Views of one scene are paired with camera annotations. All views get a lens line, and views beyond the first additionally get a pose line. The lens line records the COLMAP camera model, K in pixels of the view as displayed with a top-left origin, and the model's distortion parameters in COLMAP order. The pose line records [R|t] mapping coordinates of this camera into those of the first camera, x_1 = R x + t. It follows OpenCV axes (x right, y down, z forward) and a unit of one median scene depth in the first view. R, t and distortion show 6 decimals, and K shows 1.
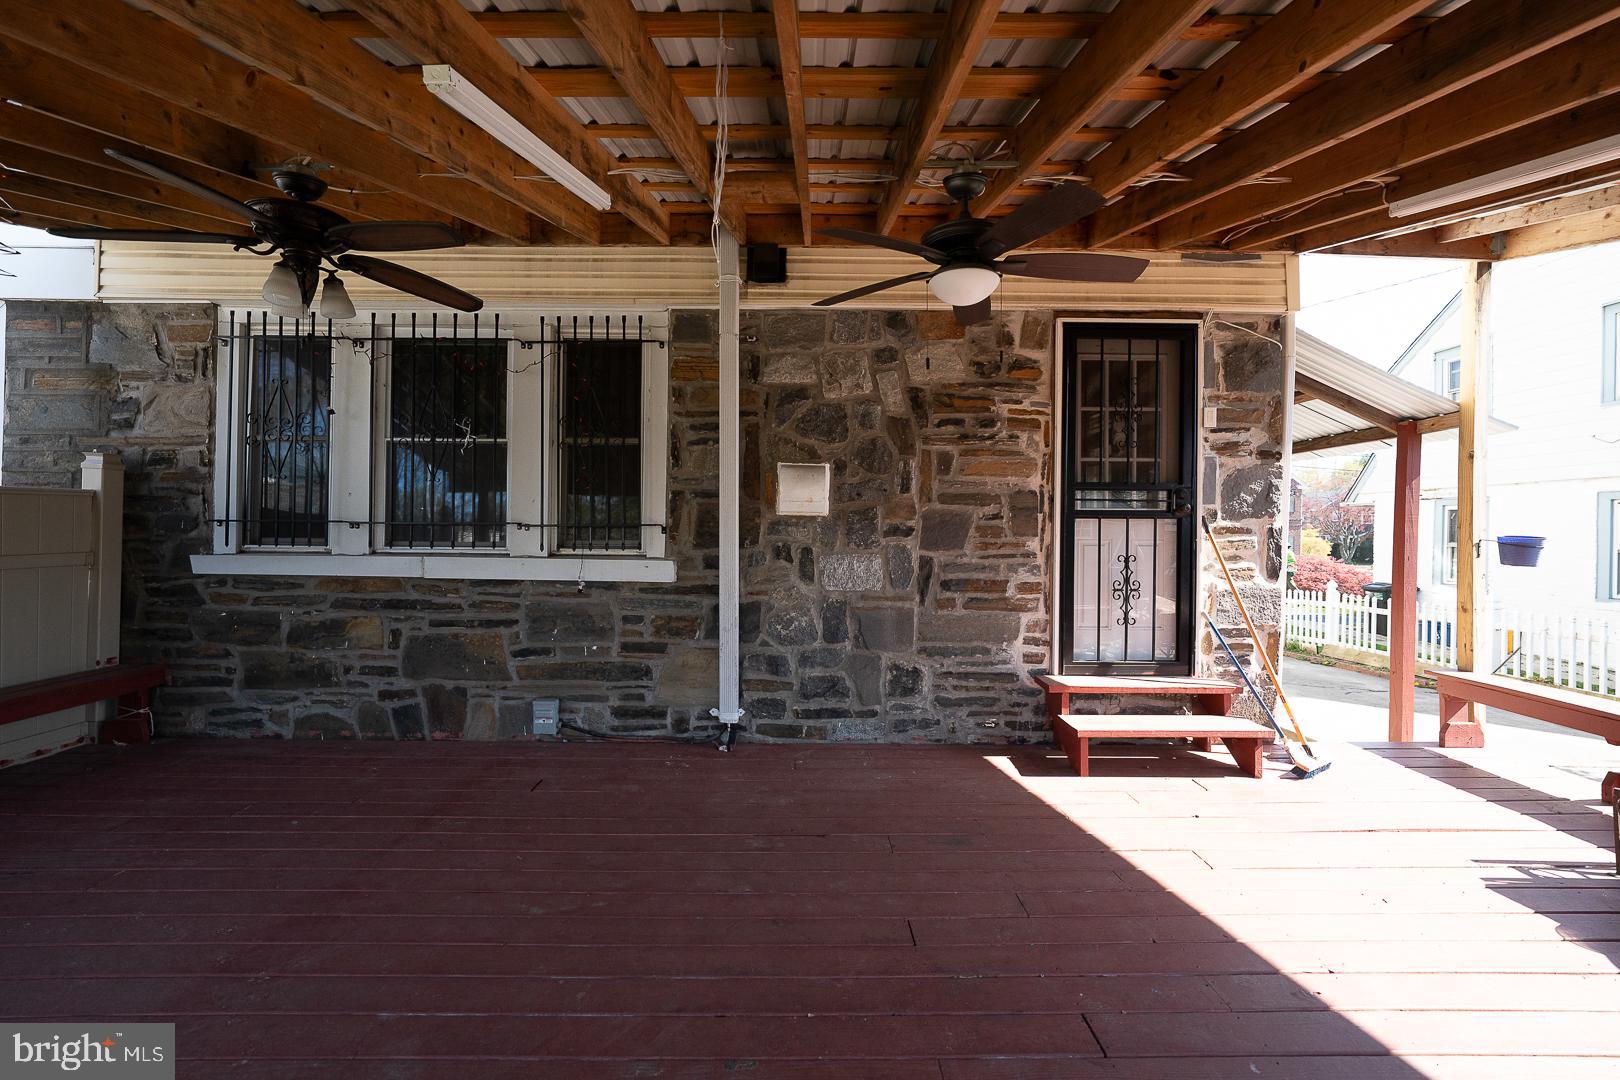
lens RADIAL K [[661.0, 0, 810.0], [0, 661.0, 540.0], [0, 0, 1]] dist [-0.008663, 0.000156]
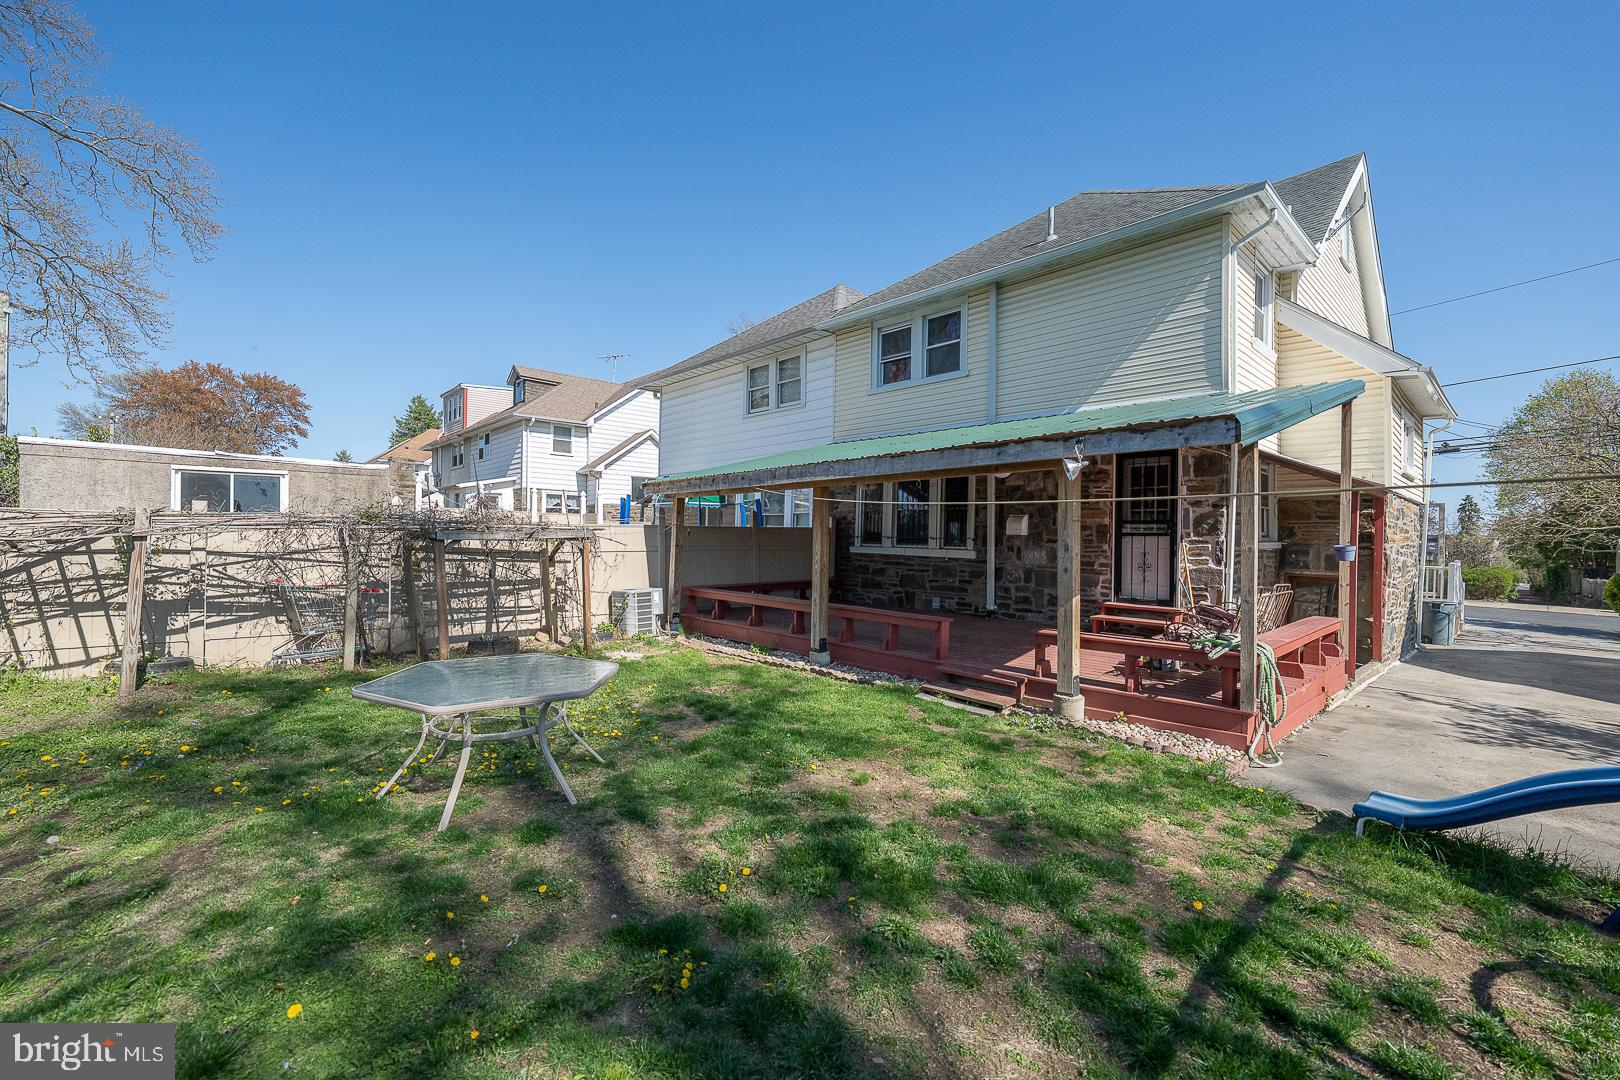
lens RADIAL K [[661.0, 0, 810.0], [0, 661.0, 540.0], [0, 0, 1]] dist [-0.008663, 0.000156]
pose [[0.674744, 0.005573, -0.738031, 1.383558], [-0.012901, 0.999908, -0.004245, 0.005493], [0.737939, 0.012386, 0.674754, -1.401569]]
